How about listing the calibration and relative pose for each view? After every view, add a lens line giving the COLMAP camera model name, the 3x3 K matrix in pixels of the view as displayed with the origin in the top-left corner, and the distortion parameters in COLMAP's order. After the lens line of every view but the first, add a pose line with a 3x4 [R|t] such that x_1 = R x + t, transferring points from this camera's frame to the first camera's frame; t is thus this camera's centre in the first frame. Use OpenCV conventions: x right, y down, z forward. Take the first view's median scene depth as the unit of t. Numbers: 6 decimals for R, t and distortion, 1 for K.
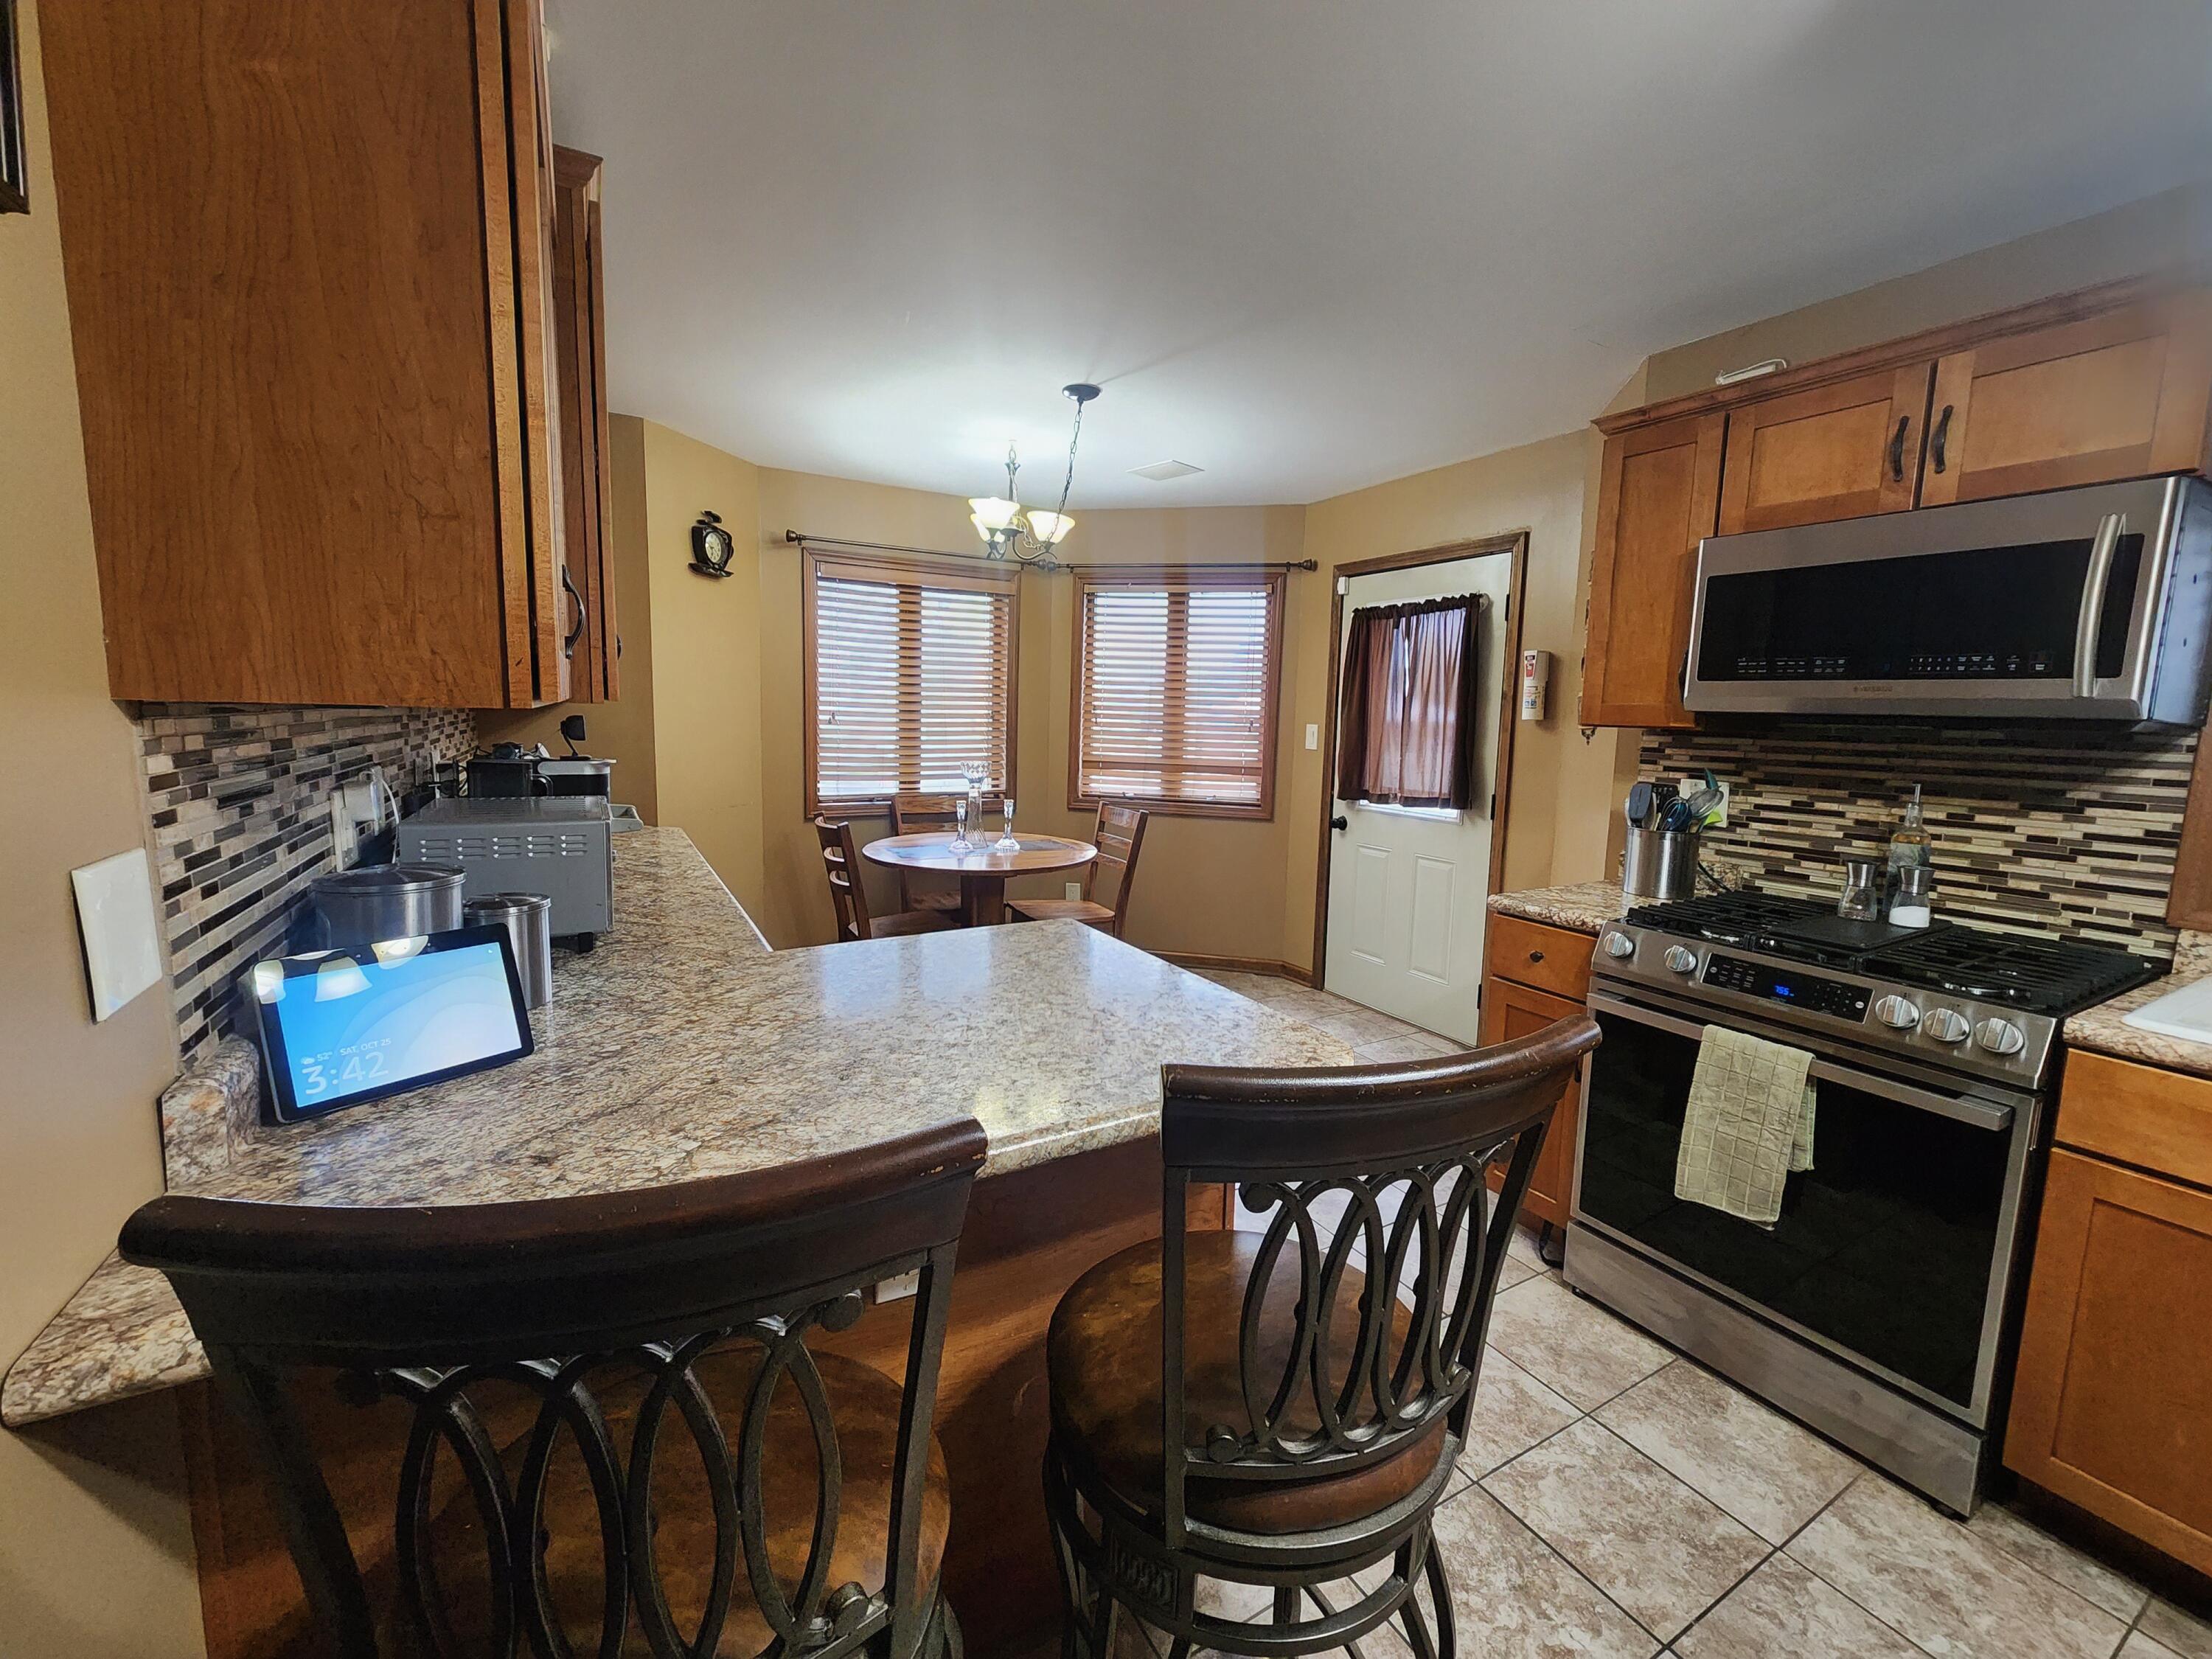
lens RADIAL K [[906.9, 0, 1106.9], [0, 906.9, 814.3], [0, 0, 1]] dist [0.001633, -0.000107]
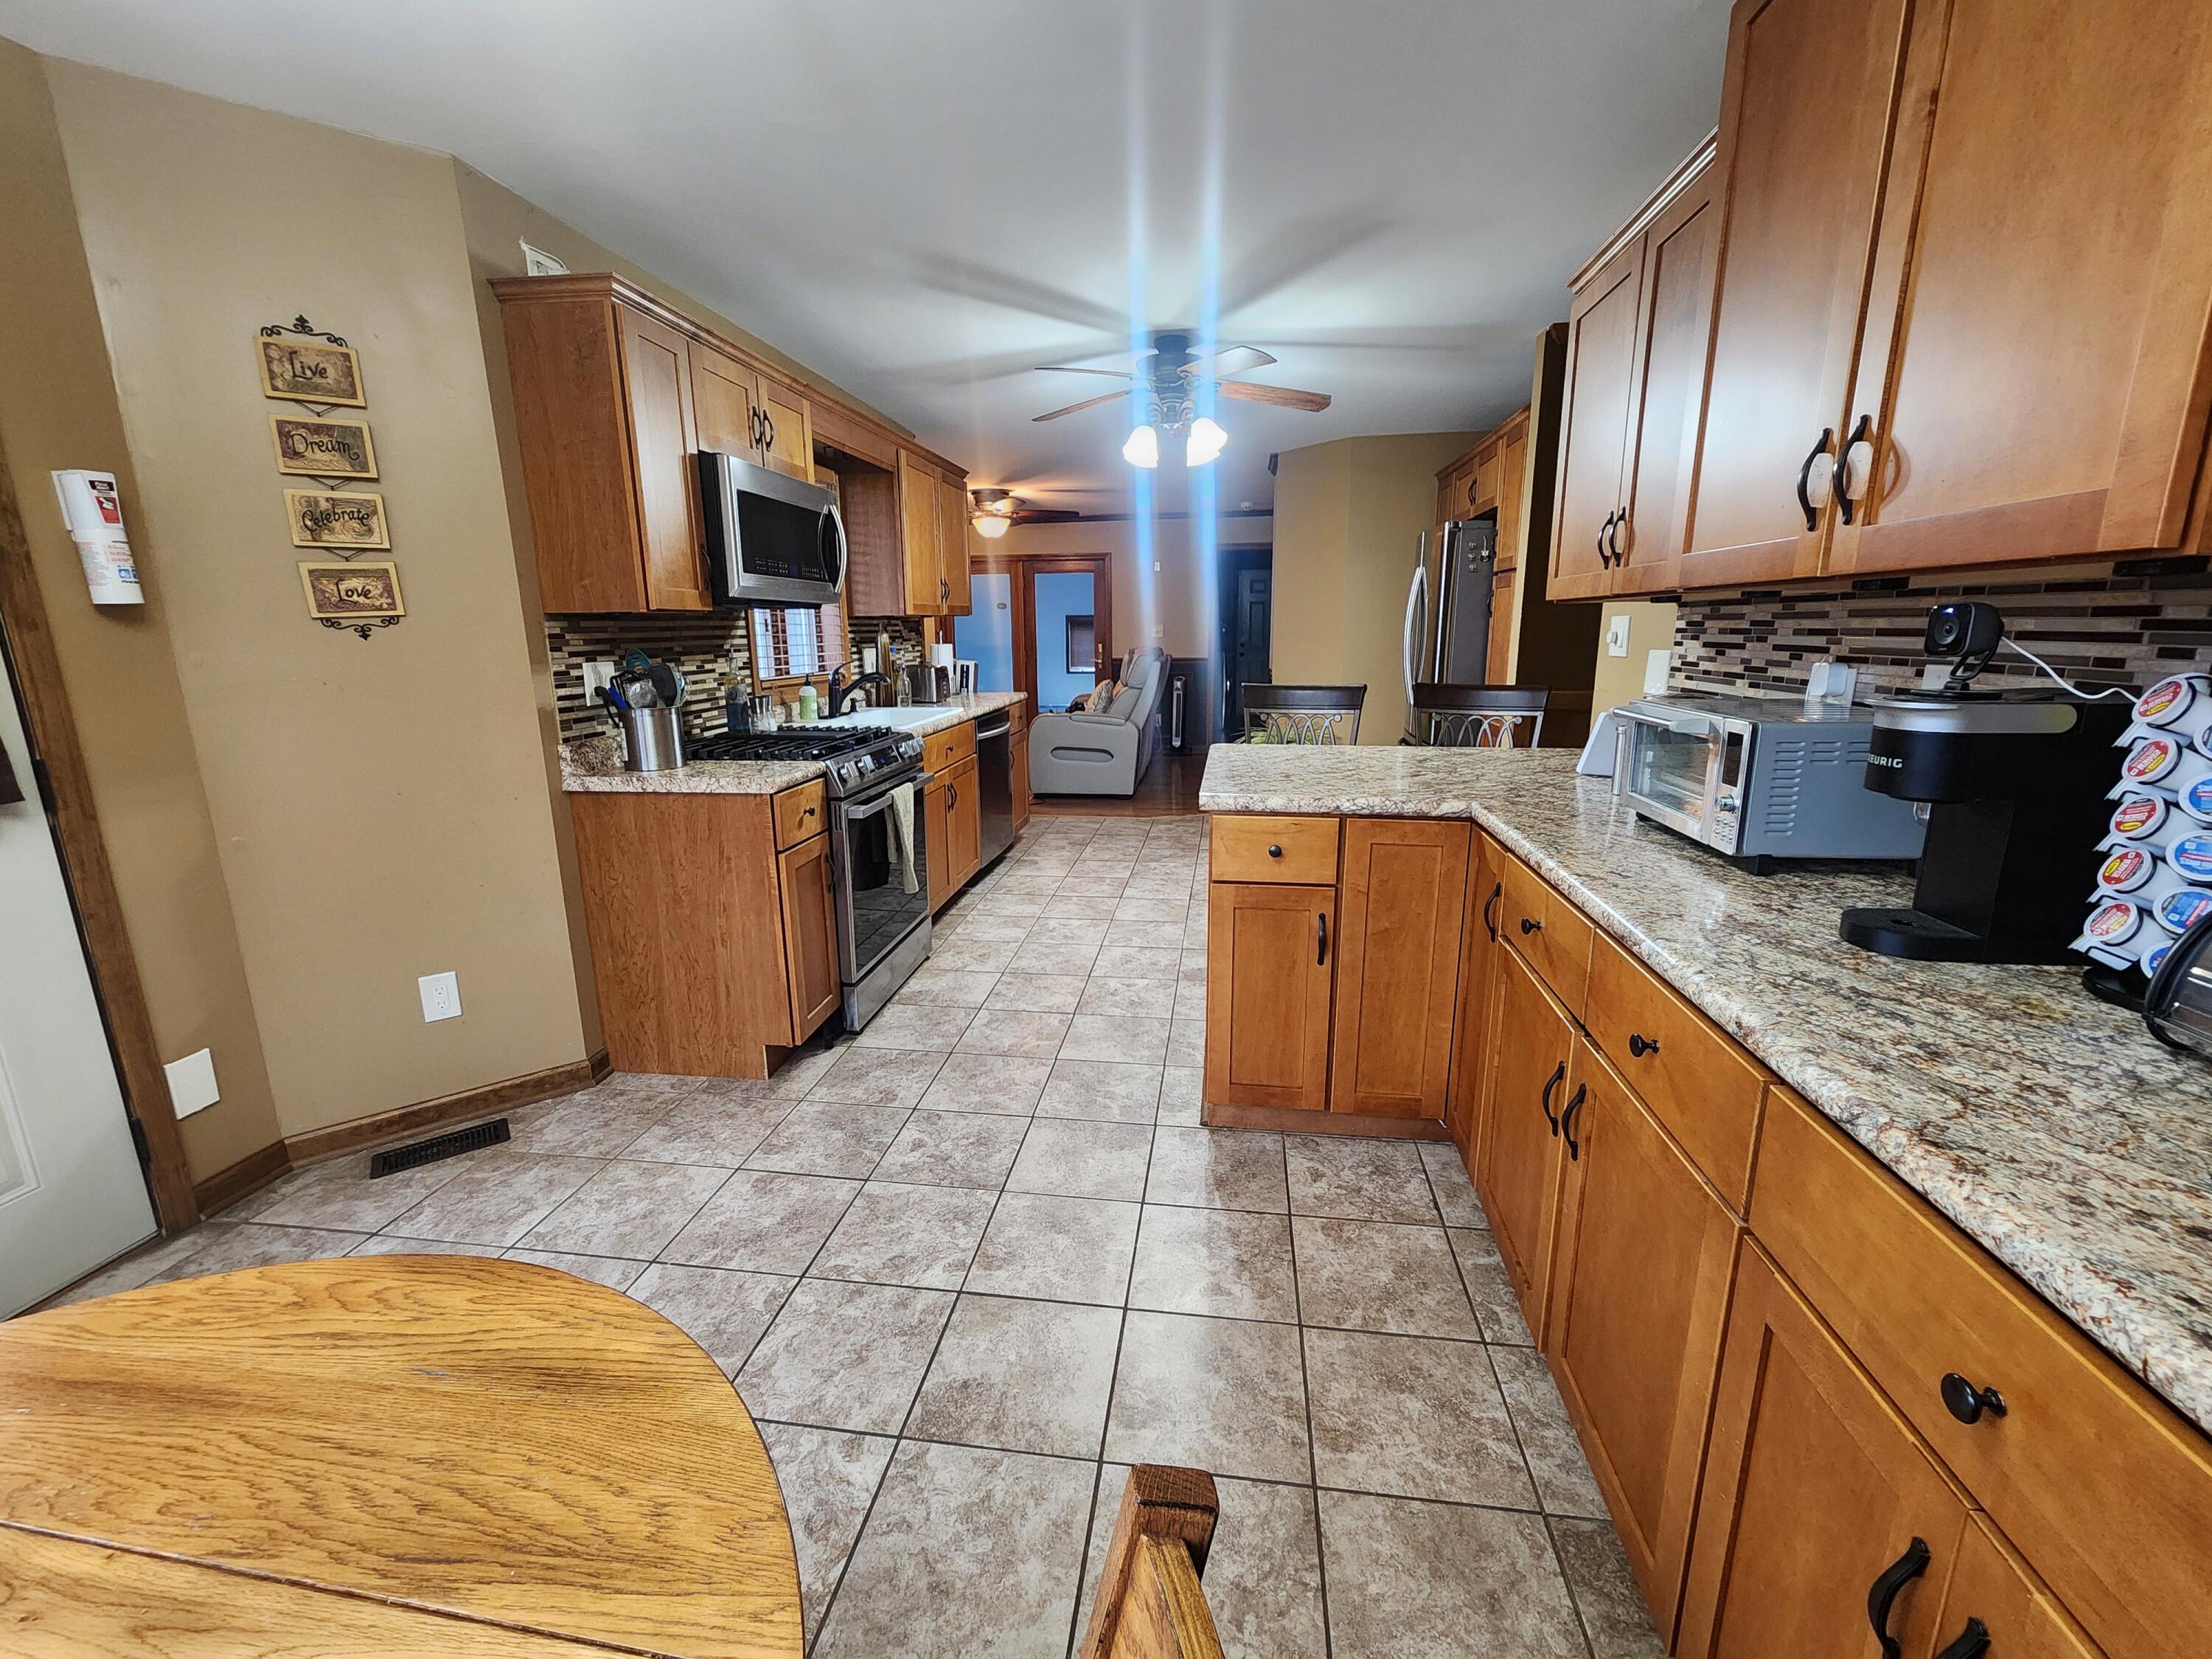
lens RADIAL K [[906.9, 0, 1106.9], [0, 906.9, 814.3], [0, 0, 1]] dist [0.001633, -0.000107]
pose [[-0.790823, -0.142684, 0.595180, -0.658496], [0.059768, 0.949795, 0.307110, -0.221533], [-0.609119, 0.278443, -0.742592, 2.062762]]
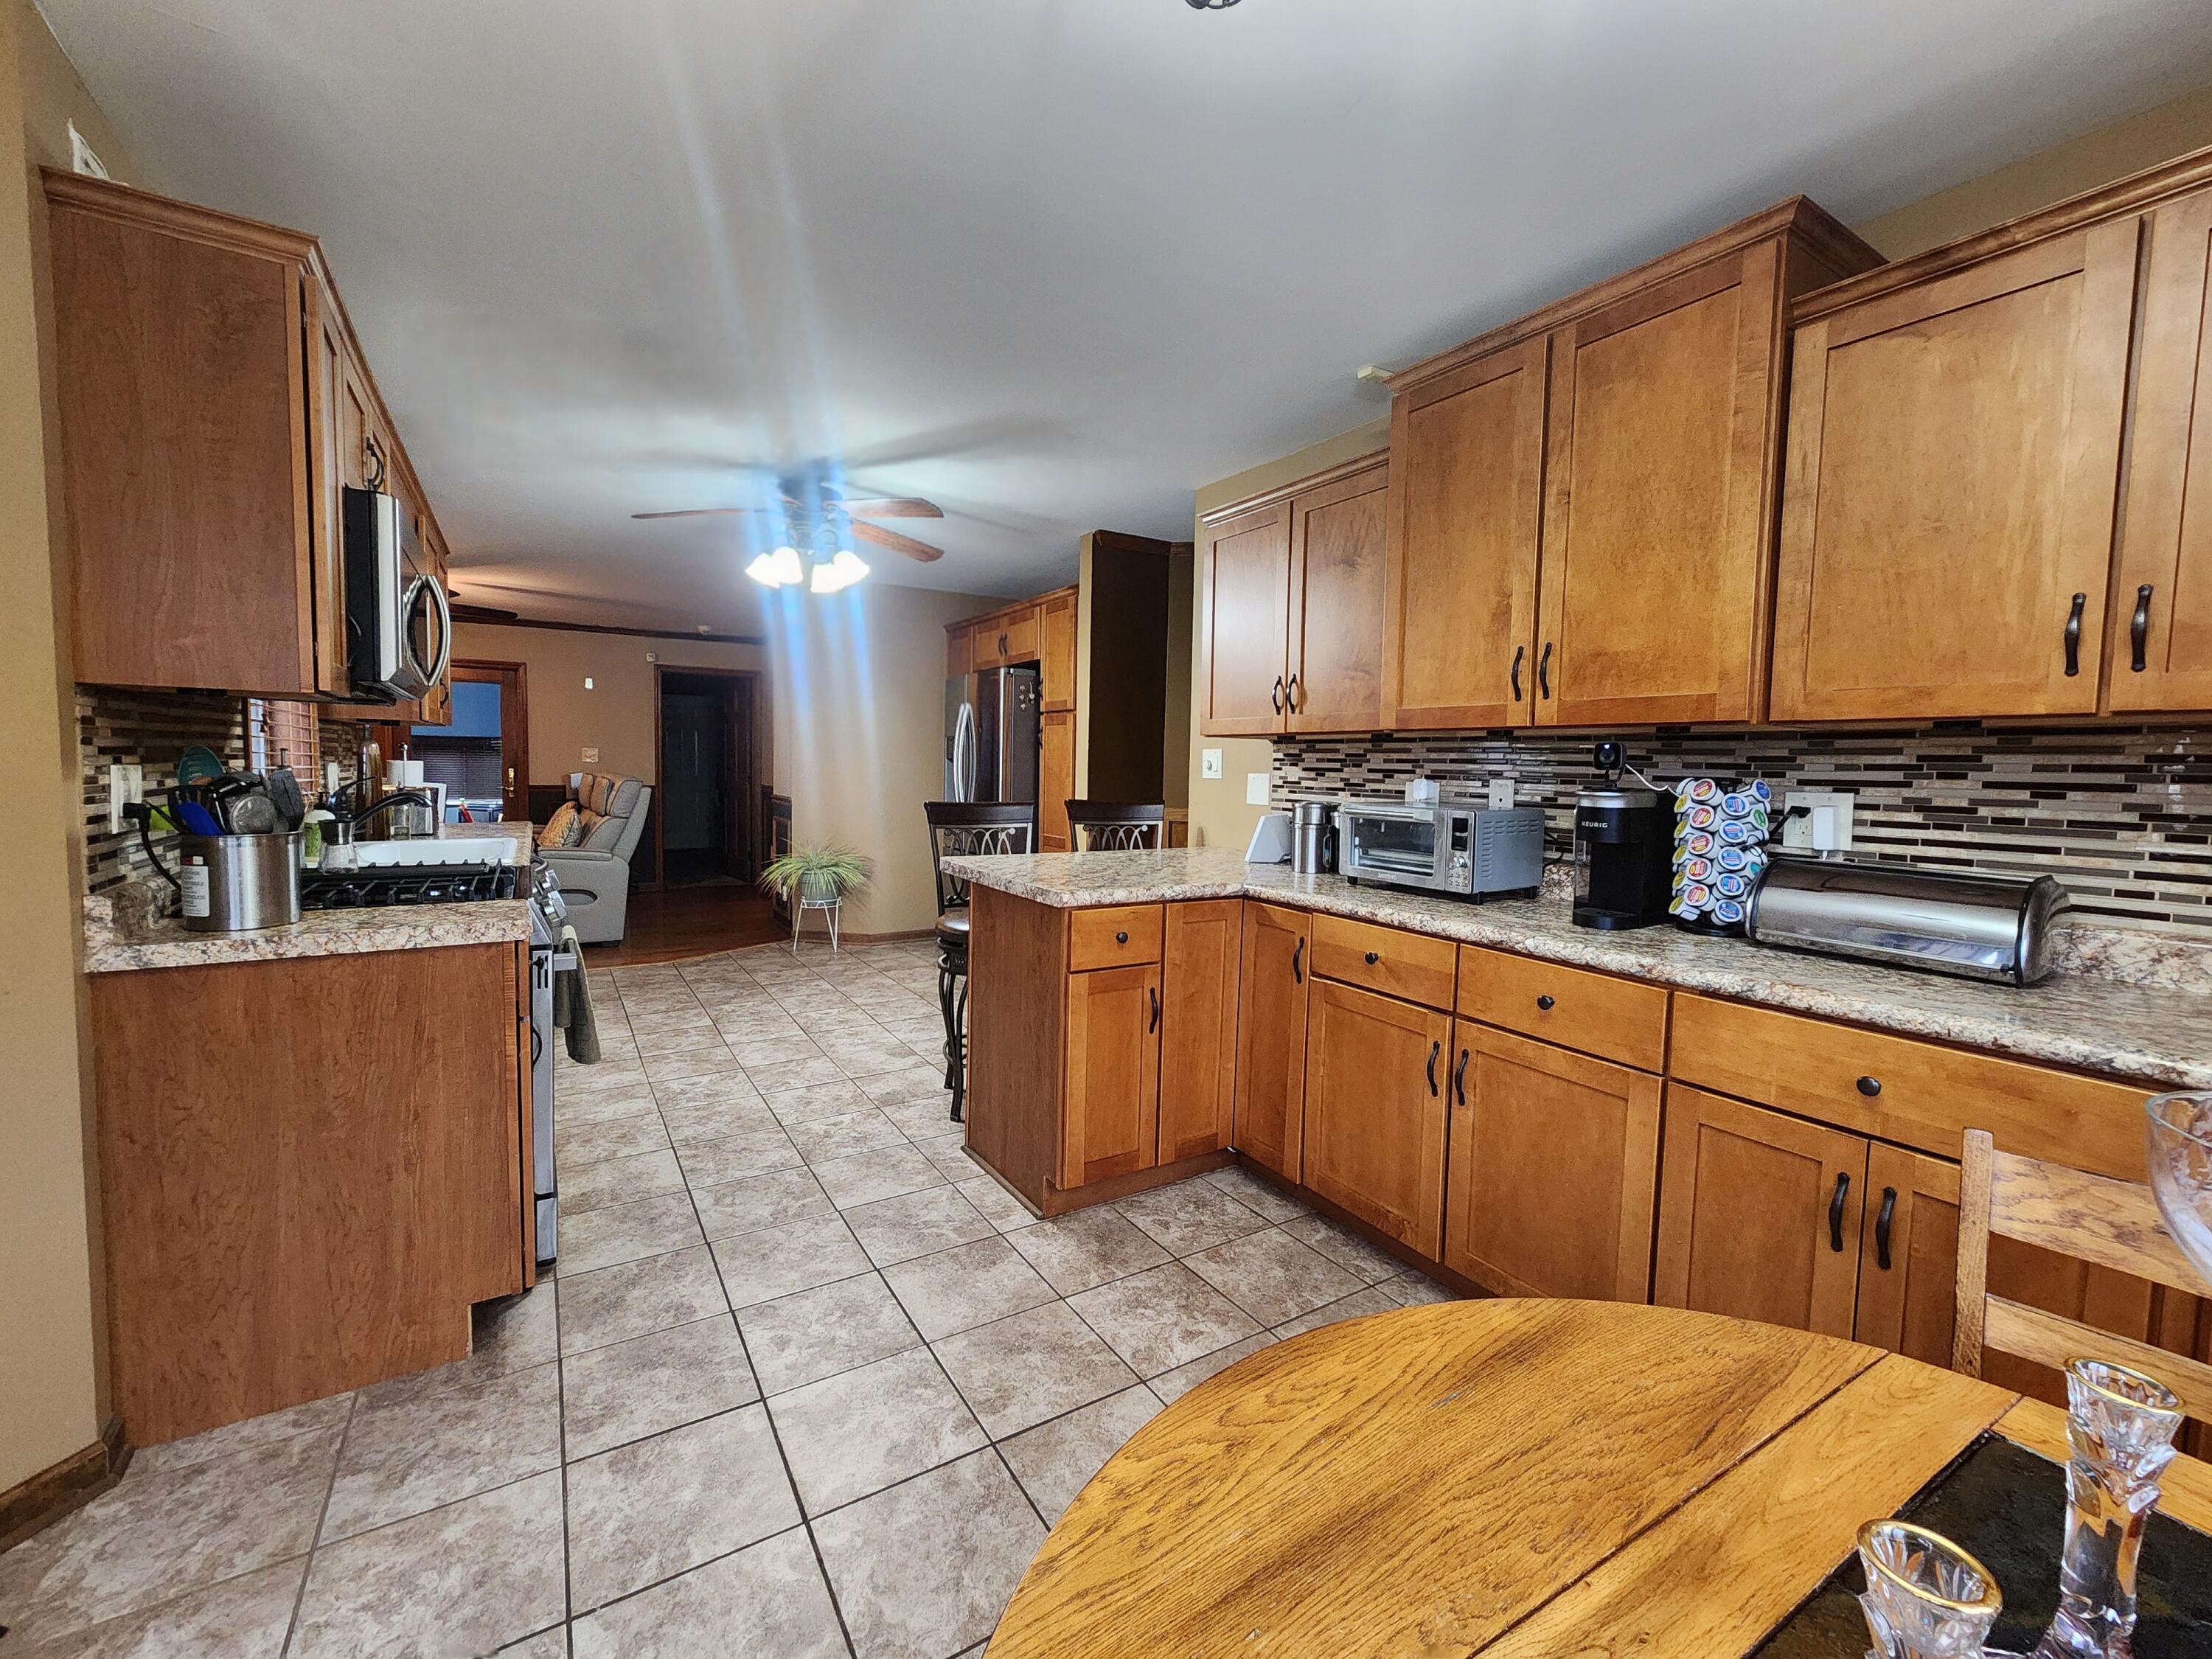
lens RADIAL K [[906.9, 0, 1106.9], [0, 906.9, 814.3], [0, 0, 1]] dist [0.001633, -0.000107]
pose [[-0.998074, -0.042470, -0.045216, -0.047459], [-0.049557, 0.984307, 0.169360, -0.210430], [0.037313, 0.171275, -0.984516, 2.367416]]
